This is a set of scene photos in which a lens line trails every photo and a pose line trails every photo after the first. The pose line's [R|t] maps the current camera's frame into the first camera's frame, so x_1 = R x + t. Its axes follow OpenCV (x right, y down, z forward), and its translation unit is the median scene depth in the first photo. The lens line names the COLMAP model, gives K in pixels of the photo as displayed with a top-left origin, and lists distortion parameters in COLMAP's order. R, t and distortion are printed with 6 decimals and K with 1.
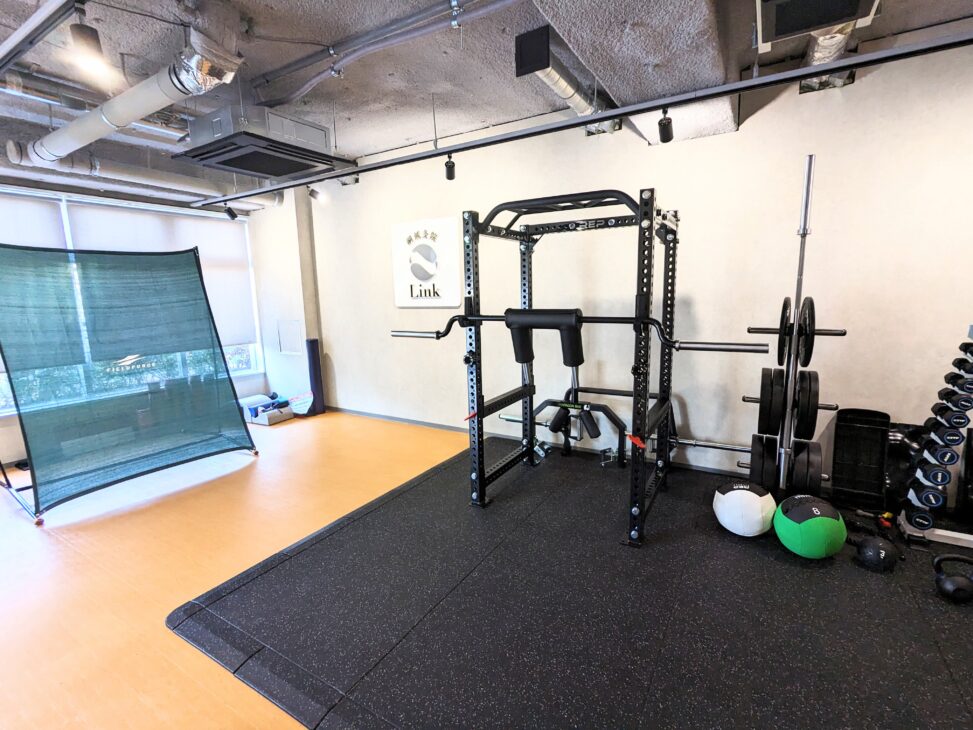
lens RADIAL K [[454.6, 0, 488.7], [0, 454.6, 360.9], [0, 0, 1]] dist [-0.000247, 0.000466]
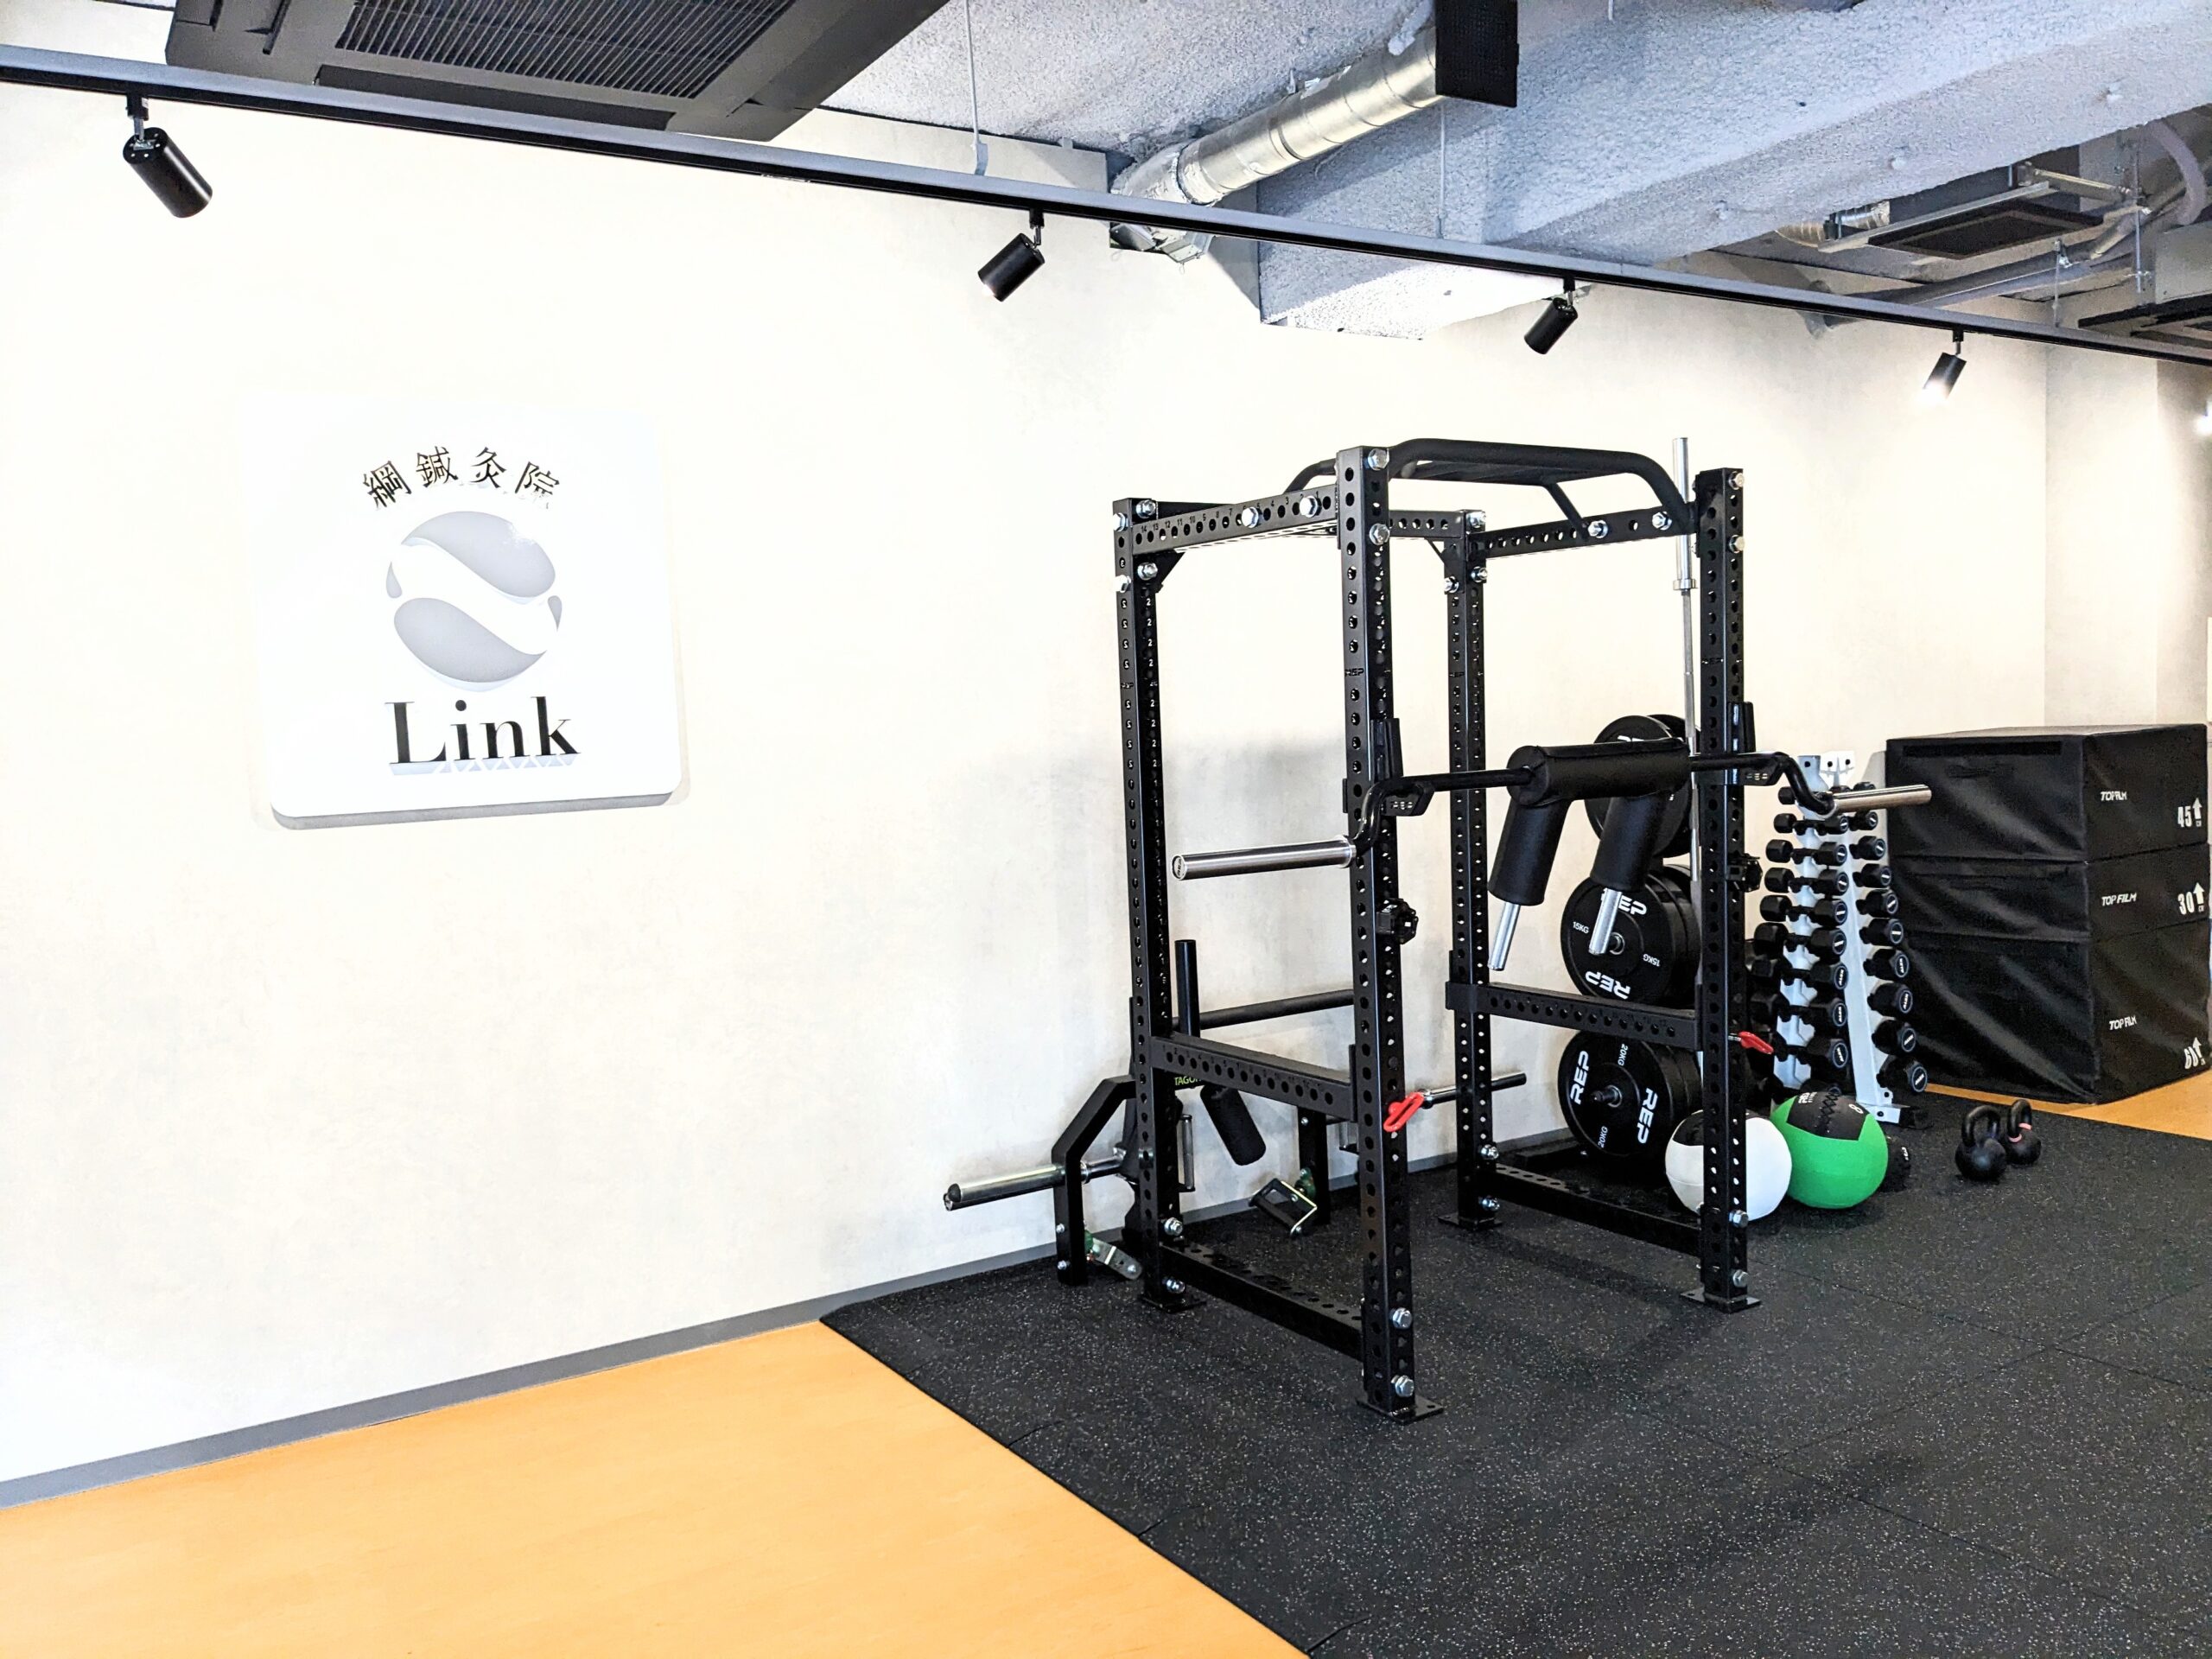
lens RADIAL K [[1768.5, 0, 1109.2], [0, 1768.5, 835.4], [0, 0, 1]] dist [0.044445, -0.000113]
pose [[0.453089, -0.049840, 0.890071, -0.759554], [0.174991, 0.983984, -0.033980, -0.028571], [-0.874122, 0.171150, 0.454554, 0.391227]]
